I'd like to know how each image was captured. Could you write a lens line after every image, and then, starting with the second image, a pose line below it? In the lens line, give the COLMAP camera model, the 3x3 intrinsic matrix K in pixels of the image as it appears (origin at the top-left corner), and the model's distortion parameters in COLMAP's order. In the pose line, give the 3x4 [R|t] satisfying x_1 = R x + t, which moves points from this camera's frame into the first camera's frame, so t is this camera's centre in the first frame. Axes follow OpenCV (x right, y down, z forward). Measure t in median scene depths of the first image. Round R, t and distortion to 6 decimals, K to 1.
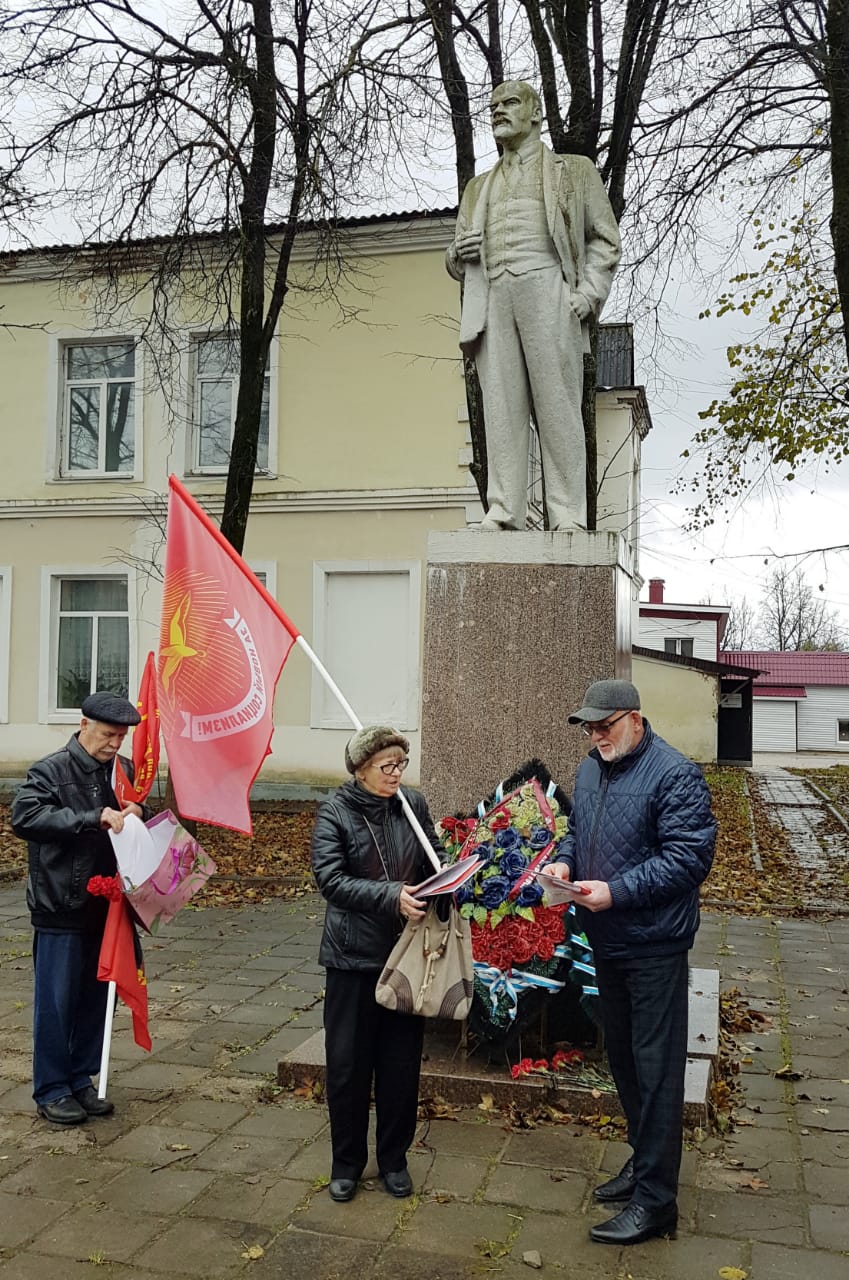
lens RADIAL K [[1202.5, 0, 451.1], [0, 1202.5, 611.8], [0, 0, 1]] dist [0.177502, 0.000000]
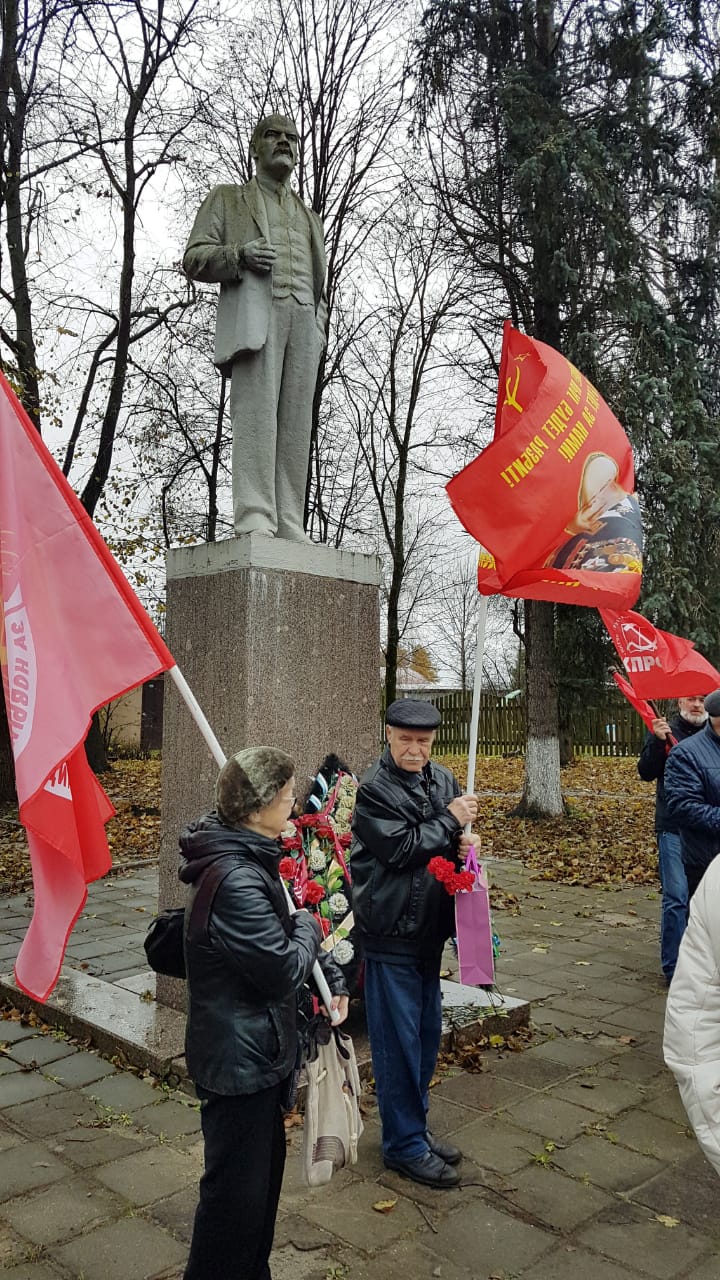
lens RADIAL K [[994.4, 0, 369.3], [0, 994.4, 654.2], [0, 0, 1]] dist [0.094532, -0.132414]
pose [[0.526937, 0.024973, 0.849537, -0.673646], [-0.059723, 0.998185, 0.007701, 0.020334], [-0.847803, -0.054795, 0.527473, 0.484502]]
